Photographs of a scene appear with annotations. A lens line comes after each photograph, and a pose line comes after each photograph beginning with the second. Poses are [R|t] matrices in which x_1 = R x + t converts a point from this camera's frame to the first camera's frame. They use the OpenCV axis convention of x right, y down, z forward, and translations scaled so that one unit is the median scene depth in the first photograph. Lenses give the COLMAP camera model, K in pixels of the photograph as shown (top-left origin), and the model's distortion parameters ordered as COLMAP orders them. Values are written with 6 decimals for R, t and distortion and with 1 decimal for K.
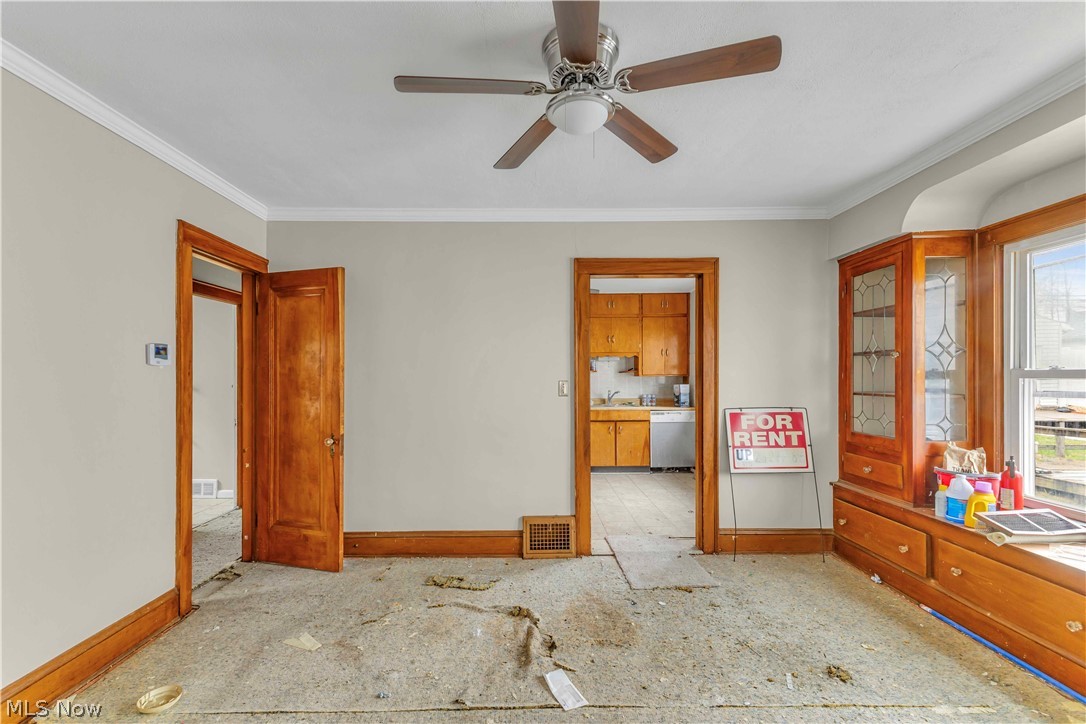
lens RADIAL K [[469.9, 0, 537.8], [0, 469.9, 380.0], [0, 0, 1]] dist [0.006451, -0.001265]
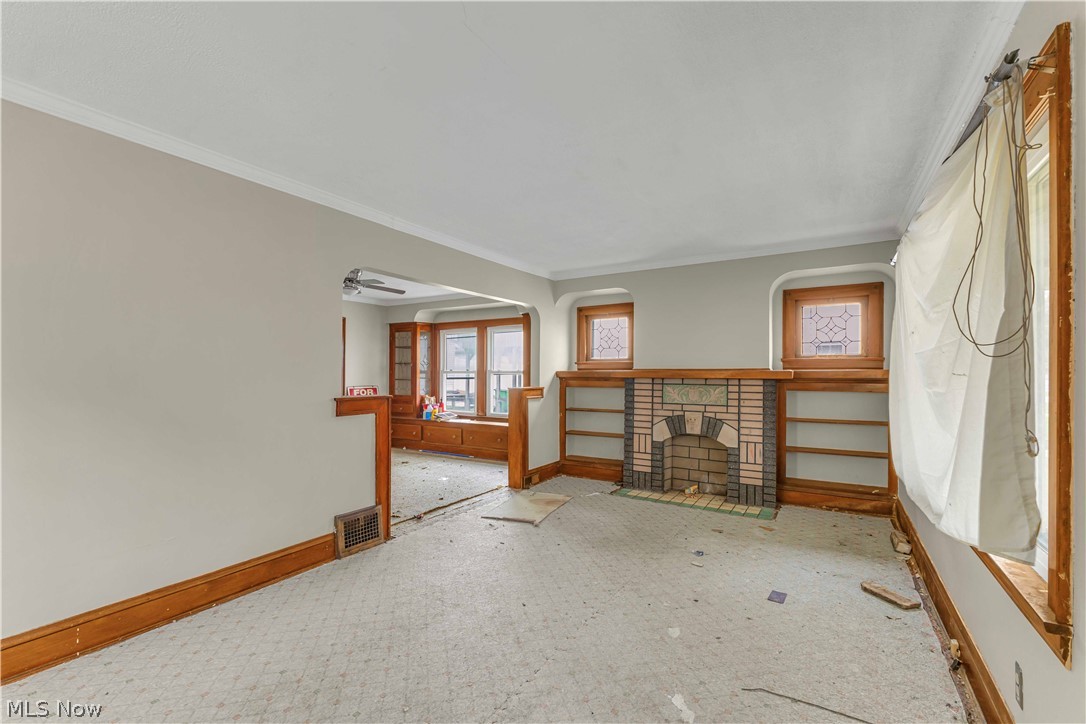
lens RADIAL K [[469.9, 0, 541.7], [0, 469.9, 371.0], [0, 0, 1]] dist [0.006451, -0.001265]
pose [[0.527086, 0.010254, 0.849750, -1.199131], [-0.000549, 0.999931, -0.011726, 0.016052], [-0.849812, 0.005713, 0.527056, -1.118721]]
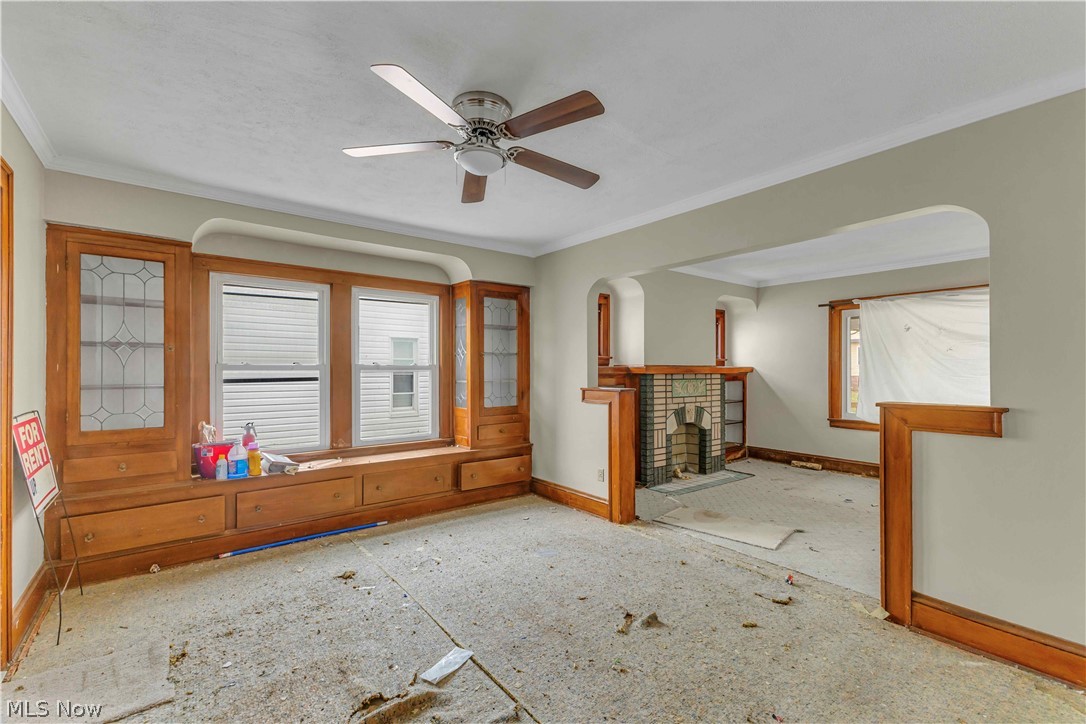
lens RADIAL K [[469.9, 0, 543.9], [0, 469.9, 368.0], [0, 0, 1]] dist [0.006451, -0.001265]
pose [[-0.607040, 0.006606, 0.794644, -0.627910], [0.007046, 0.999971, -0.002930, 0.000328], [-0.794640, 0.003820, -0.607069, 1.007253]]
